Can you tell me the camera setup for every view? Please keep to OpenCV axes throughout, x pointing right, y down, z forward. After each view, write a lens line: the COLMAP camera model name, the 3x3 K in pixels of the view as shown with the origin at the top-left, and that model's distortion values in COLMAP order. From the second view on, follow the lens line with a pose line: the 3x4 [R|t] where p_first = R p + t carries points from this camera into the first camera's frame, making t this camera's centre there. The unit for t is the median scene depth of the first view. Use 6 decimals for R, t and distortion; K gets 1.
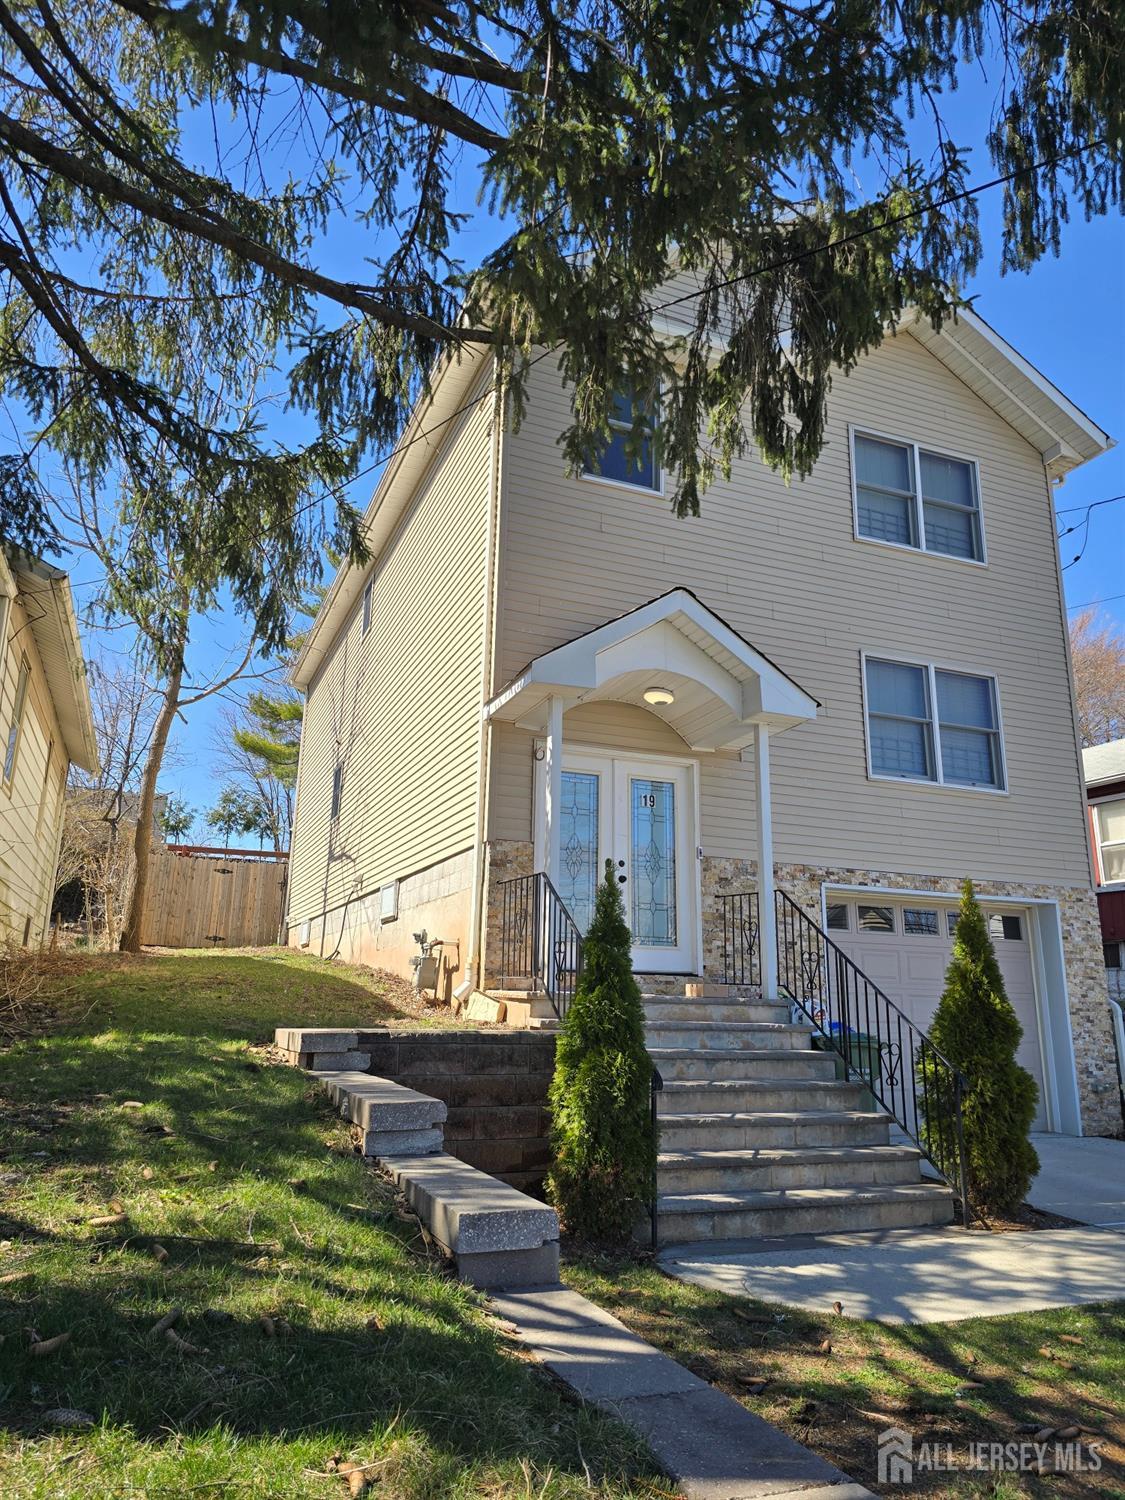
lens RADIAL K [[1023.7, 0, 563.7], [0, 1023.7, 724.3], [0, 0, 1]] dist [0.144811, -0.195556]
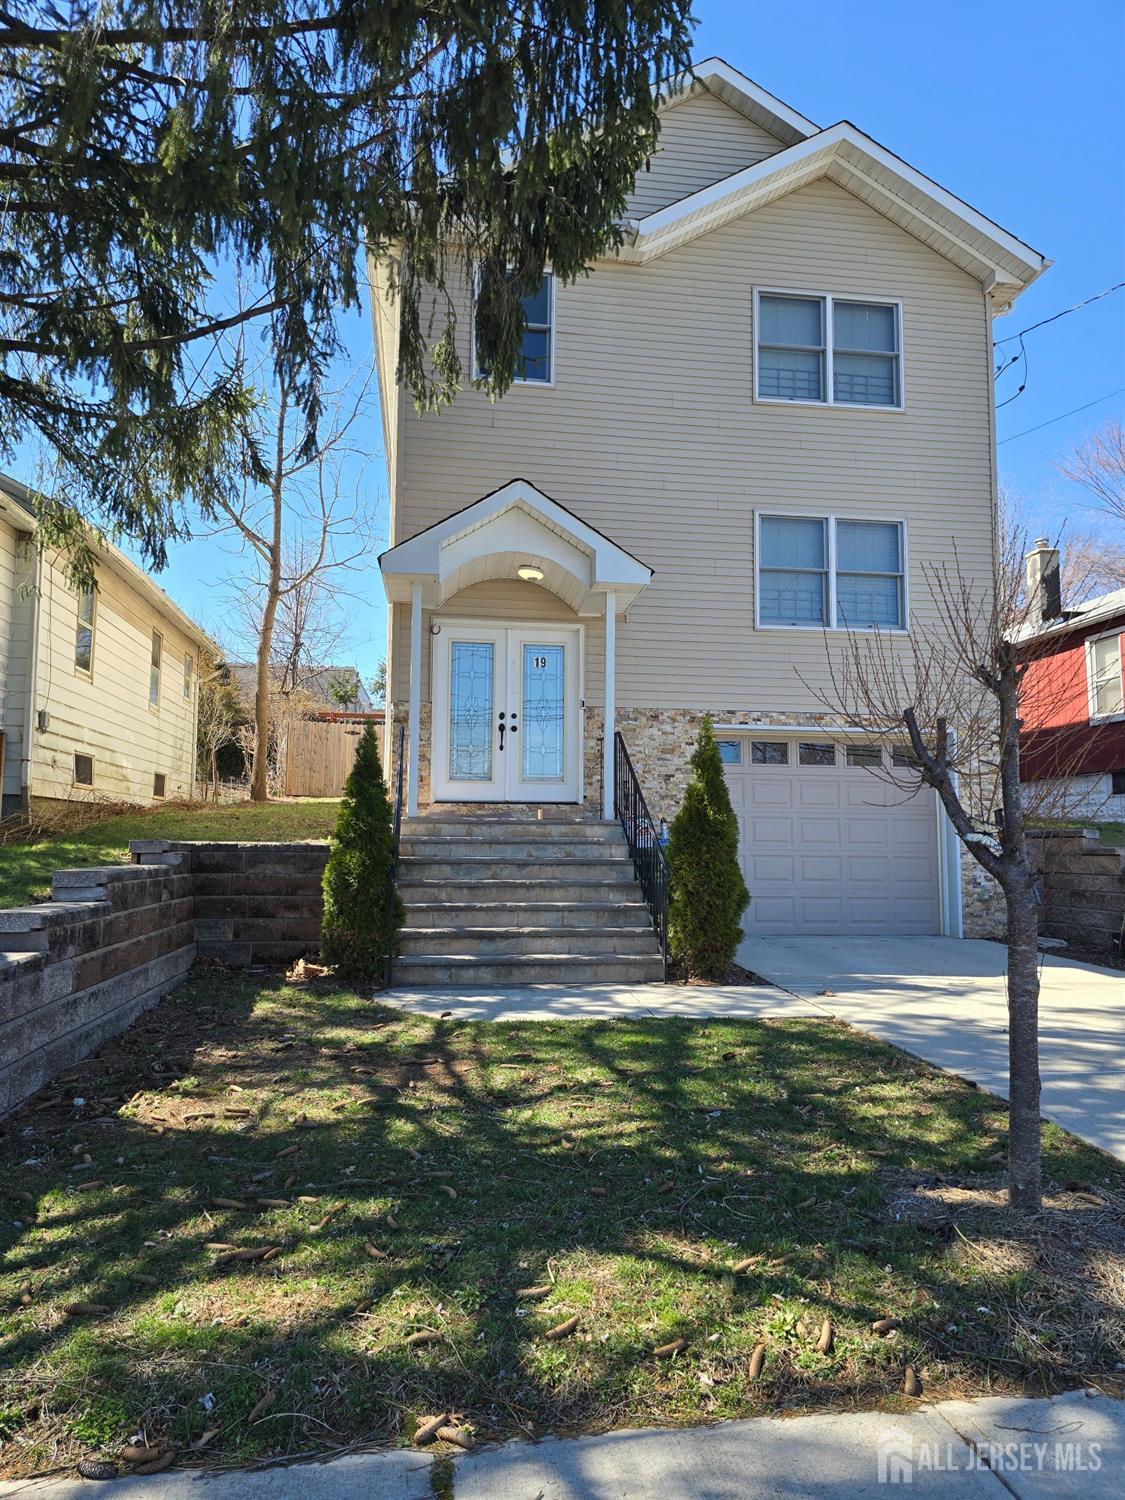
lens RADIAL K [[1023.7, 0, 563.7], [0, 1023.7, 724.3], [0, 0, 1]] dist [0.144811, -0.195556]
pose [[0.970833, -0.039306, -0.236511, 0.351549], [0.072084, 0.988681, 0.131584, -0.006649], [0.228662, -0.144795, 0.962678, -0.123599]]
